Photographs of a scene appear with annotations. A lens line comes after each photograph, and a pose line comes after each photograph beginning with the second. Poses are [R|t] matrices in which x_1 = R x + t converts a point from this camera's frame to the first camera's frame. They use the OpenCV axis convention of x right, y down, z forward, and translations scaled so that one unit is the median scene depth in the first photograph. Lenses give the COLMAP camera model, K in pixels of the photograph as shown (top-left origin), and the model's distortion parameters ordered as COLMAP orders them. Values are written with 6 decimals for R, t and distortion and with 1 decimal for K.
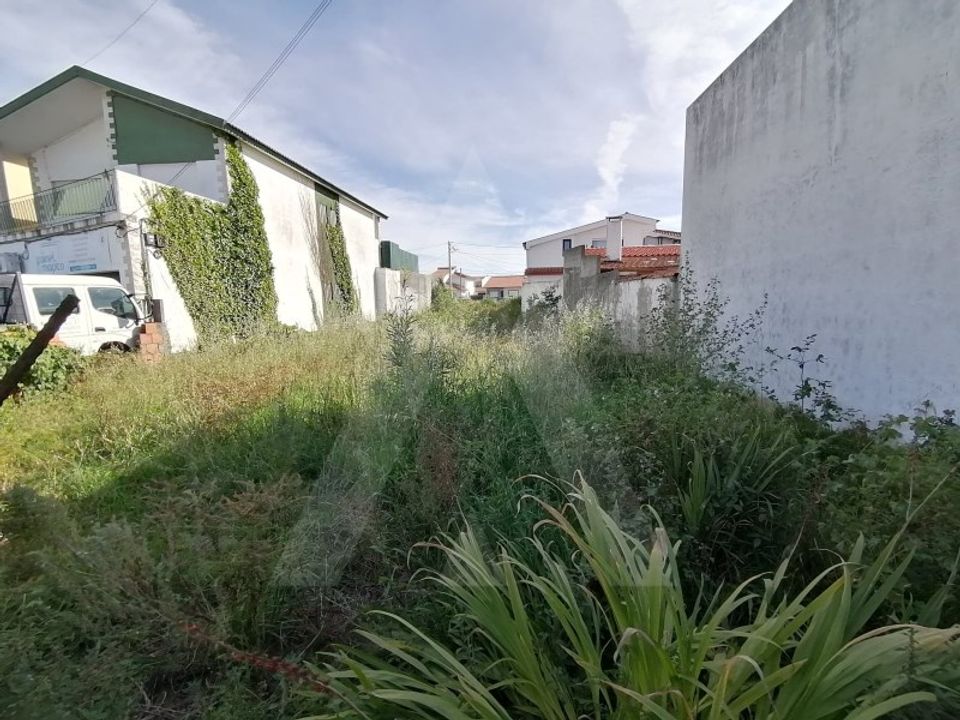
lens RADIAL K [[492.6, 0, 492.4], [0, 492.6, 376.0], [0, 0, 1]] dist [0.001646, -0.001668]
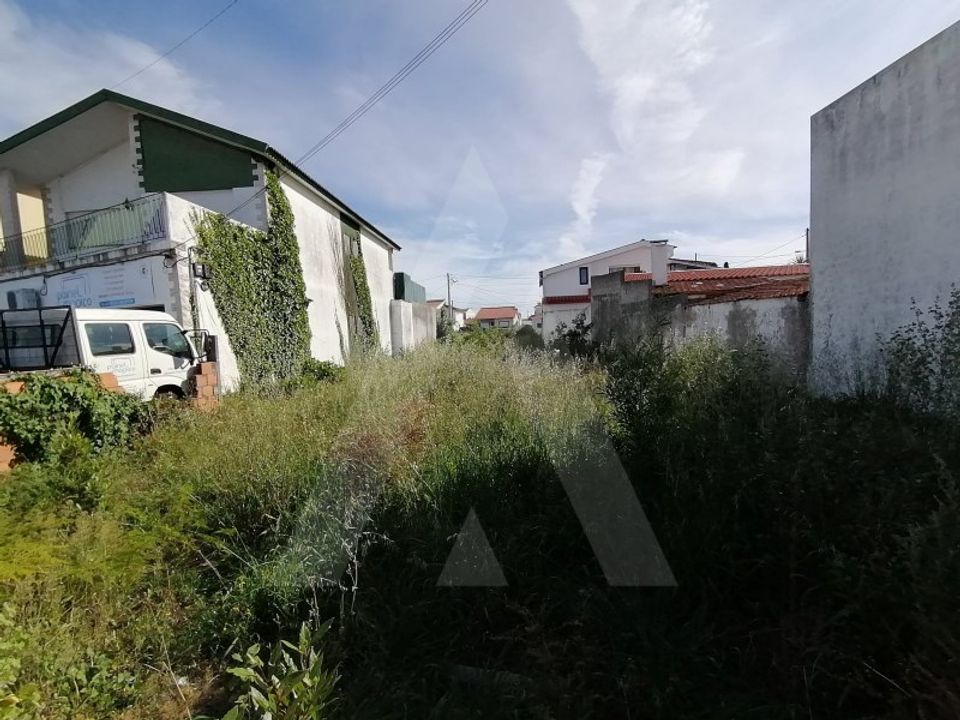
lens RADIAL K [[486.4, 0, 483.6], [0, 486.4, 373.4], [0, 0, 1]] dist [-0.001345, 0.000726]
pose [[0.998690, -0.028606, 0.042423, -0.174978], [0.031425, 0.997235, -0.067348, -0.010106], [-0.040379, 0.068593, 0.996827, 0.088161]]
